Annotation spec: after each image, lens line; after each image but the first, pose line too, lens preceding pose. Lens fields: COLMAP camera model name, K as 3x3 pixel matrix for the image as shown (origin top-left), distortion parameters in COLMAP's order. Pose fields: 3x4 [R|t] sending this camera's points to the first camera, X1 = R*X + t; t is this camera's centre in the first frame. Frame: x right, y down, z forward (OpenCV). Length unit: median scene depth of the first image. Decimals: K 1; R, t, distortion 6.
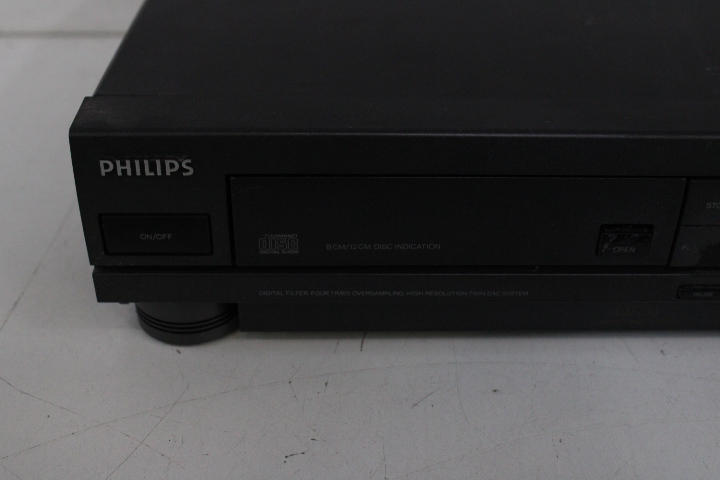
lens RADIAL K [[879.6, 0, 360.0], [0, 879.6, 240.0], [0, 0, 1]] dist [-0.069359, 0.016886]
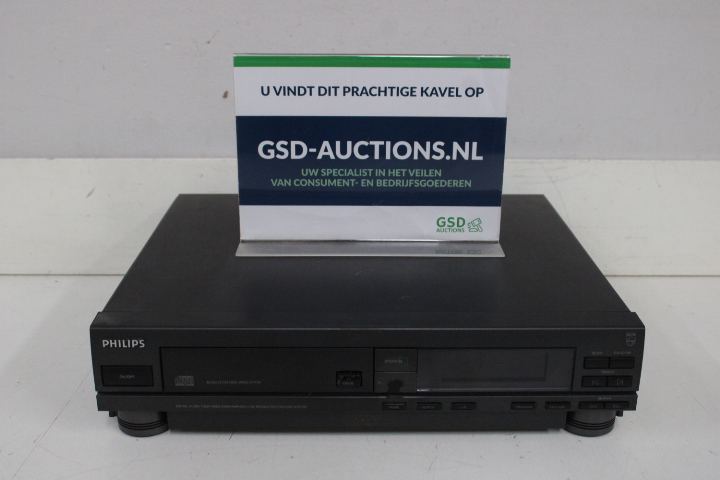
lens RADIAL K [[856.6, 0, 360.0], [0, 856.6, 240.0], [0, 0, 1]] dist [-0.076205, 0.036543]
pose [[0.999898, -0.006335, -0.012770, 0.349717], [0.002971, 0.968774, -0.247927, 0.181465], [0.013942, 0.247863, 0.968695, -1.041122]]
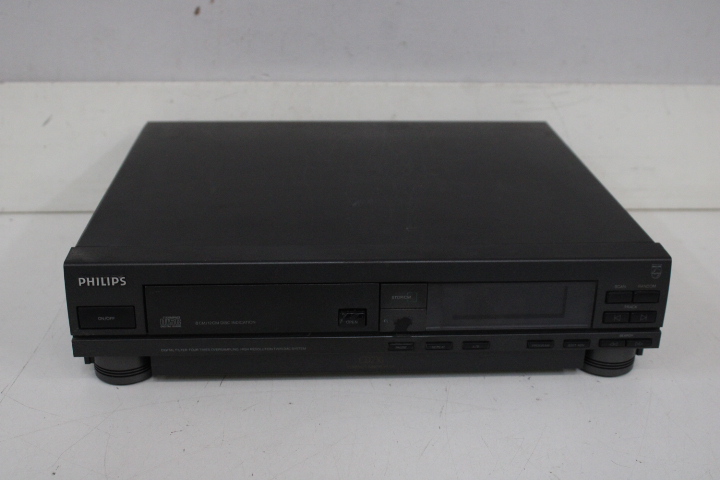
lens RADIAL K [[904.7, 0, 360.0], [0, 904.7, 240.0], [0, 0, 1]] dist [-0.064371, 0.042048]
pose [[0.999182, -0.013825, 0.038002, 0.241337], [0.020758, 0.981835, -0.188600, 0.203021], [-0.034705, 0.189234, 0.981318, -0.952125]]
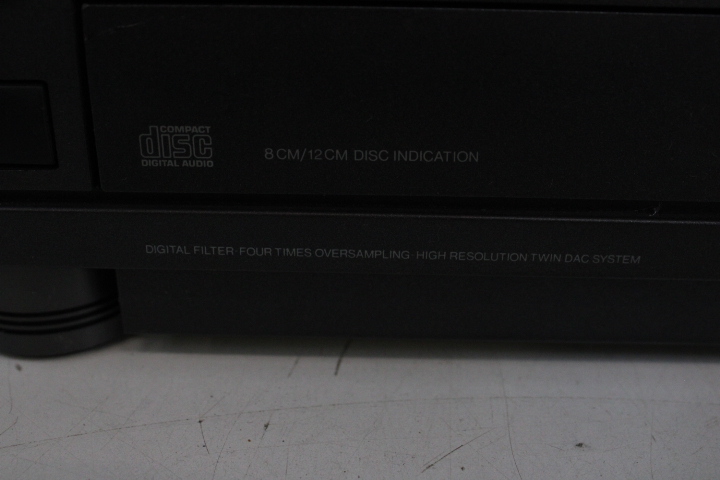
lens RADIAL K [[879.6, 0, 360.0], [0, 879.6, 240.0], [0, 0, 1]] dist [-0.069359, 0.016886]
pose [[0.999360, 0.015928, -0.032027, 0.036650], [-0.020172, 0.990384, -0.136864, 0.128341], [0.029539, 0.137423, 0.990072, 0.468410]]
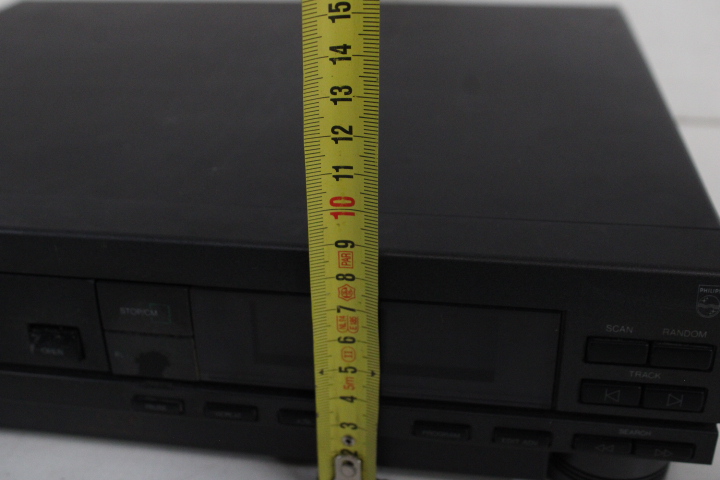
lens RADIAL K [[879.6, 0, 360.0], [0, 879.6, 240.0], [0, 0, 1]] dist [-0.069359, 0.016886]
pose [[0.981184, 0.052083, -0.185916, 0.787869], [-0.071896, 0.992238, -0.101465, -0.036609], [0.179188, 0.112922, 0.977313, 0.105947]]
